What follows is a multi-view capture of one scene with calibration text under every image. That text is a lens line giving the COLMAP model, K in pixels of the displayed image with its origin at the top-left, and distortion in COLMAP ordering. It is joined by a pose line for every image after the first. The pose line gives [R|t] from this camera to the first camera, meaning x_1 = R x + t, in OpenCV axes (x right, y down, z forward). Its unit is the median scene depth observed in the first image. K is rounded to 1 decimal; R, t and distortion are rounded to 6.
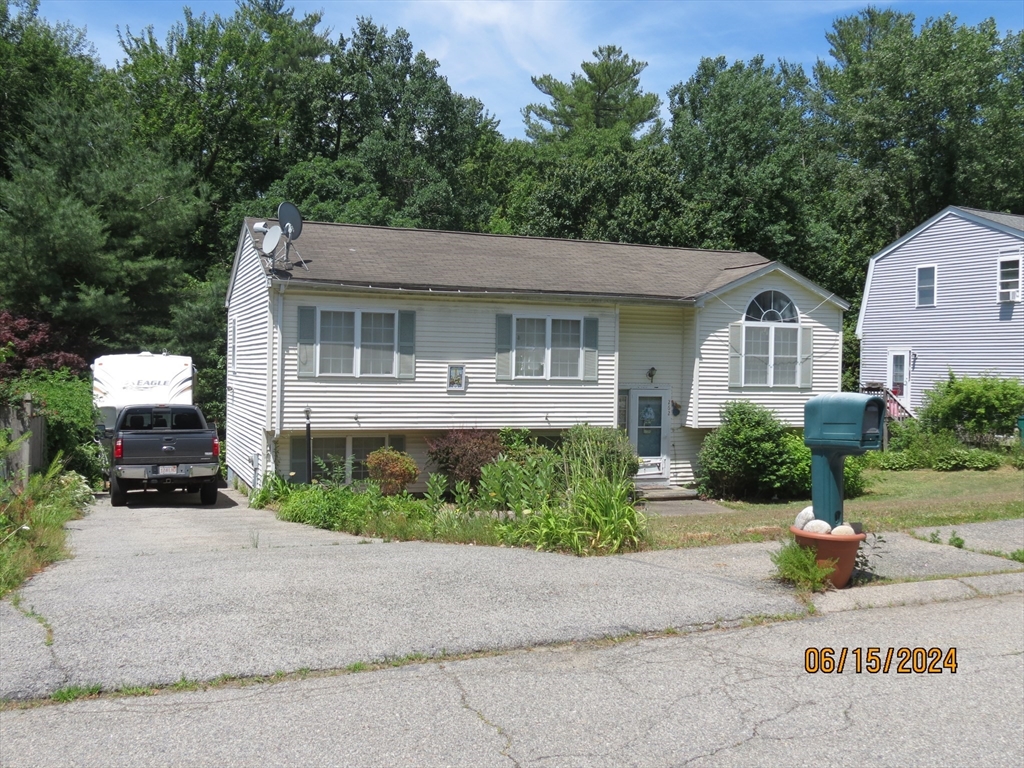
lens RADIAL K [[1001.8, 0, 511.3], [0, 1001.8, 379.8], [0, 0, 1]] dist [-0.034164, 0.000000]
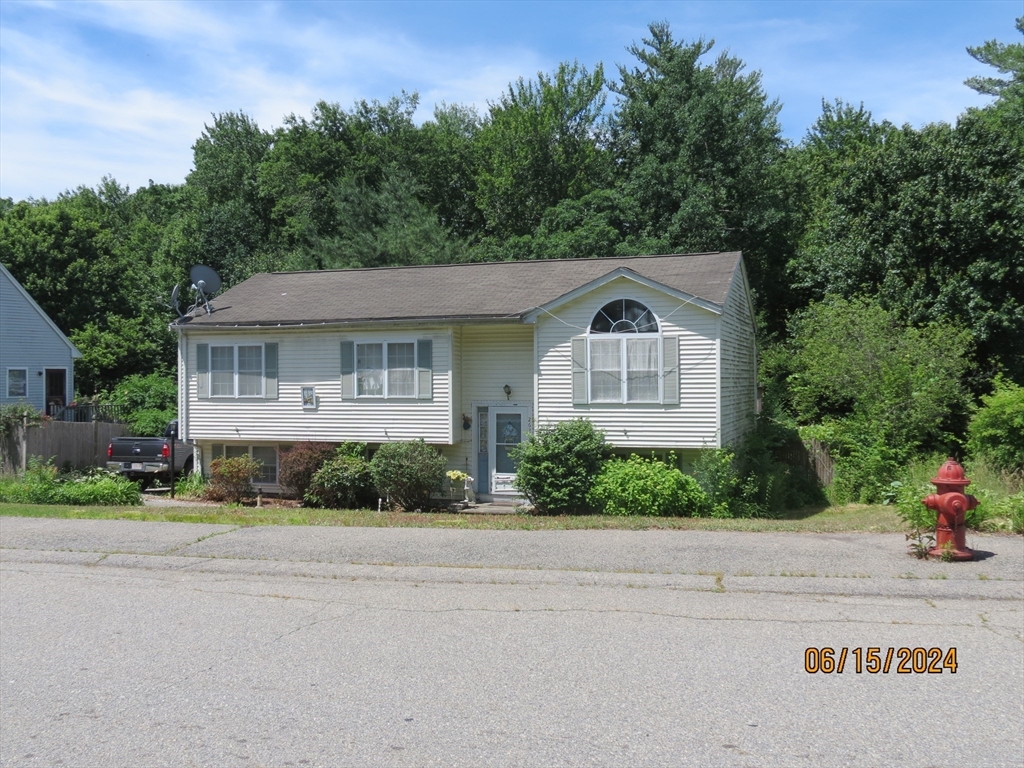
lens RADIAL K [[1001.8, 0, 507.7], [0, 1001.8, 382.3], [0, 0, 1]] dist [-0.034164, 0.000000]
pose [[0.756069, -0.019291, -0.654208, 0.848448], [0.010733, 0.999797, -0.017078, 0.002558], [0.654404, 0.005890, 0.756122, 0.251213]]
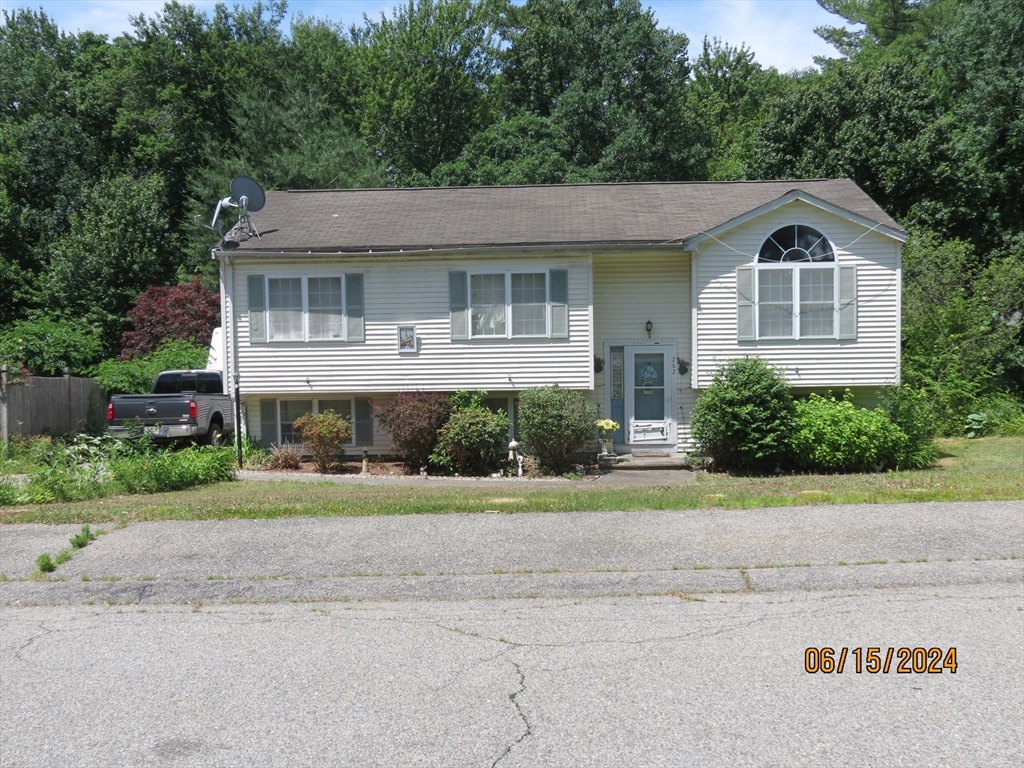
lens RADIAL K [[1001.8, 0, 515.0], [0, 1001.8, 382.6], [0, 0, 1]] dist [-0.034164, 0.000000]
pose [[0.911489, -0.007008, -0.411265, 0.422757], [0.027487, 0.998658, 0.043900, 0.000180], [0.410406, -0.051319, 0.910458, 0.140951]]
